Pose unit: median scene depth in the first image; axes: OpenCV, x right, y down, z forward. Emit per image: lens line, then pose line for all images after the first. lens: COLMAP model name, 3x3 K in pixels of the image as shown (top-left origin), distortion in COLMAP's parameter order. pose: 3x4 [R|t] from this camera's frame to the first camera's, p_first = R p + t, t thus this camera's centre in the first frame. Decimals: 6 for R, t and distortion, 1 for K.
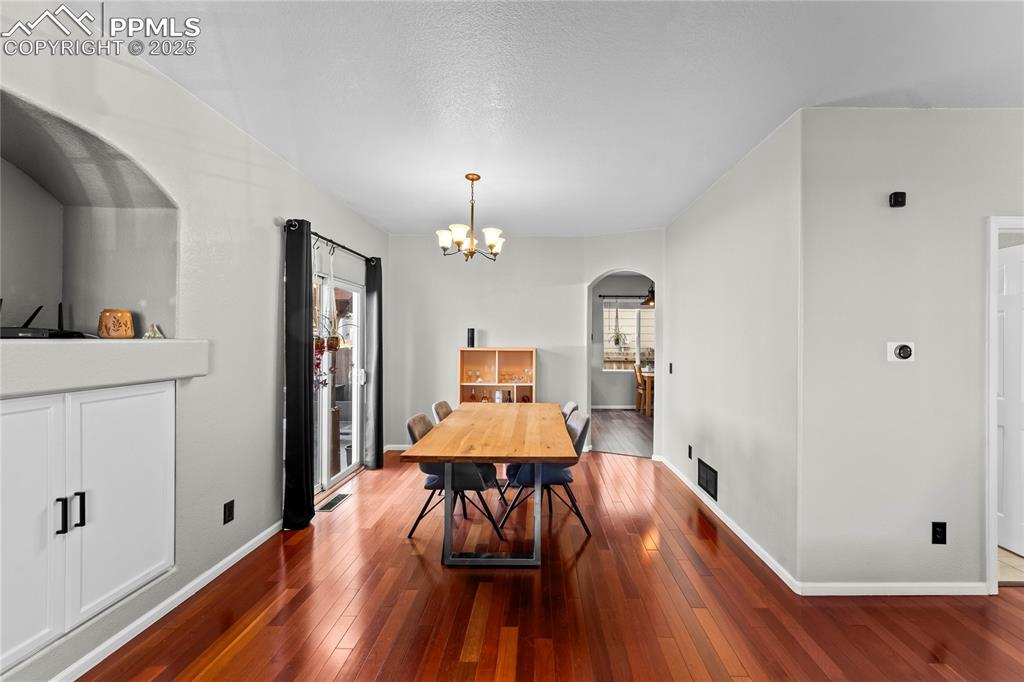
lens RADIAL K [[408.2, 0, 513.4], [0, 408.2, 340.0], [0, 0, 1]] dist [-0.000012, 0.000111]
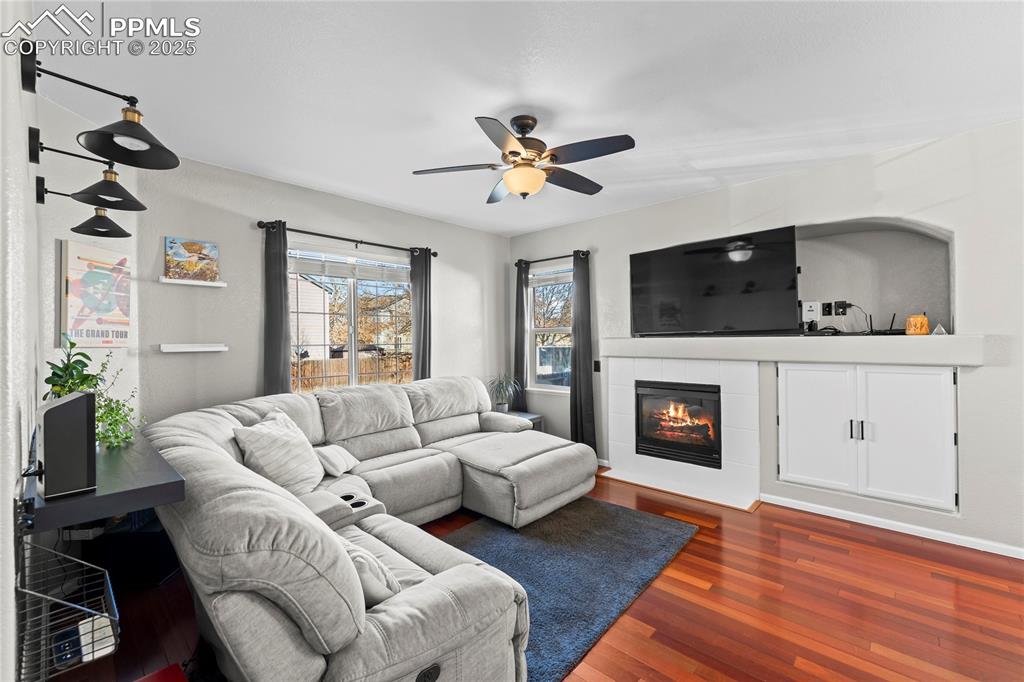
lens RADIAL K [[419.7, 0, 502.1], [0, 419.7, 341.7], [0, 0, 1]] dist [-0.000996, 0.000029]
pose [[-0.632536, 0.012840, -0.774424, 1.287166], [0.014389, 0.999885, 0.004826, -0.008187], [0.774397, -0.008091, -0.632648, 0.874380]]
